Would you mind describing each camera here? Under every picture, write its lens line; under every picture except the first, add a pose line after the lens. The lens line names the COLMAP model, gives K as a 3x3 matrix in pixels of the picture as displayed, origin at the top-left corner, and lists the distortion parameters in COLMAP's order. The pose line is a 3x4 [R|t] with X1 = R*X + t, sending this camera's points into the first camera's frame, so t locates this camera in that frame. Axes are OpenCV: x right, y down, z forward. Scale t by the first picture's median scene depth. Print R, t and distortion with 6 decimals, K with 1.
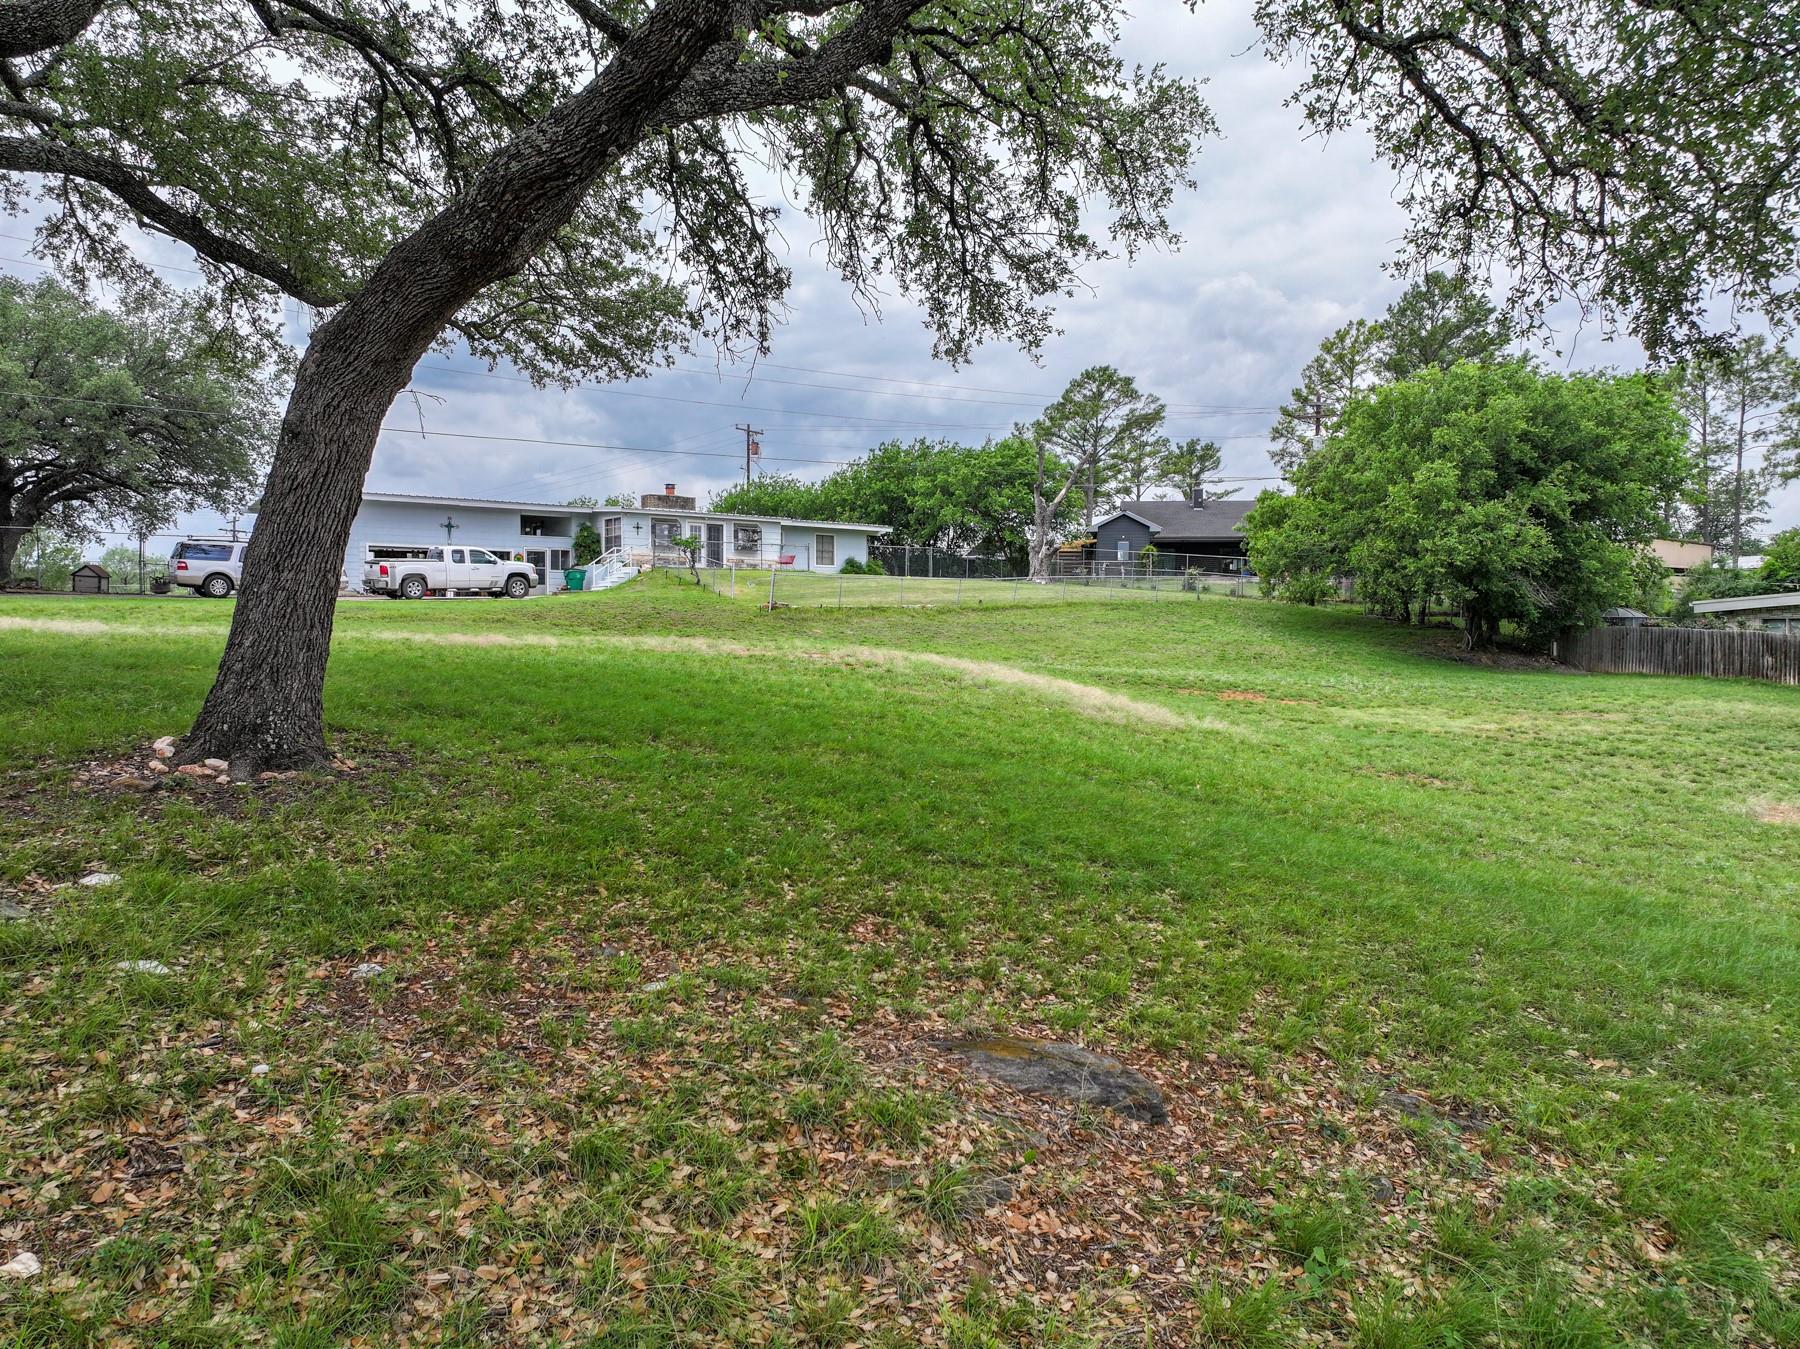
lens RADIAL K [[1264.5, 0, 907.6], [0, 1264.5, 669.6], [0, 0, 1]] dist [-0.007018, 0.029183]
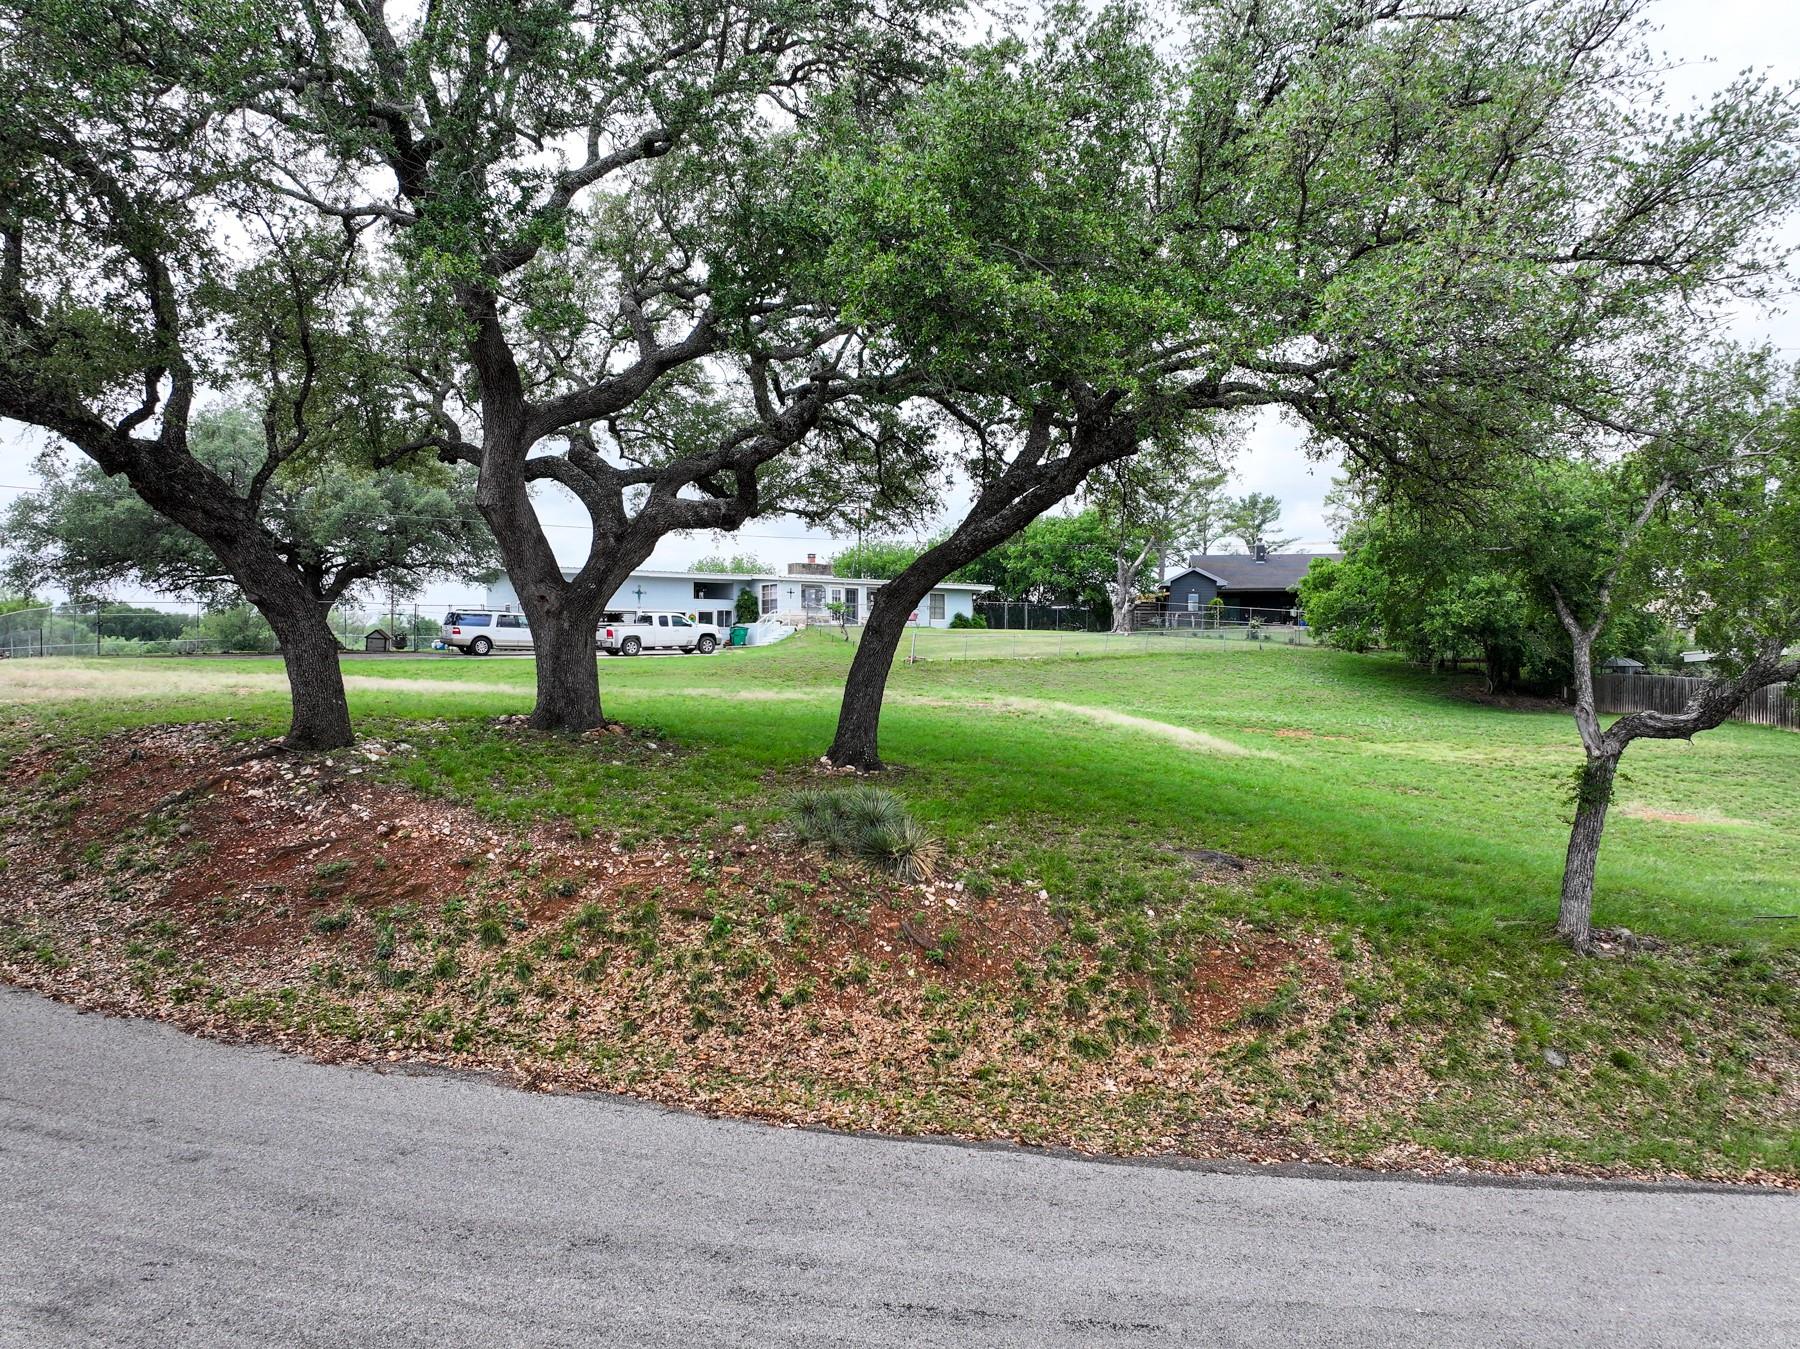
lens RADIAL K [[1275.0, 0, 908.9], [0, 1275.0, 652.4], [0, 0, 1]] dist [0.004241, 0.011552]
pose [[0.998983, -0.002912, -0.044989, -0.044188], [0.001156, 0.999238, -0.039009, -0.007081], [0.045068, 0.038918, 0.998226, -0.203398]]
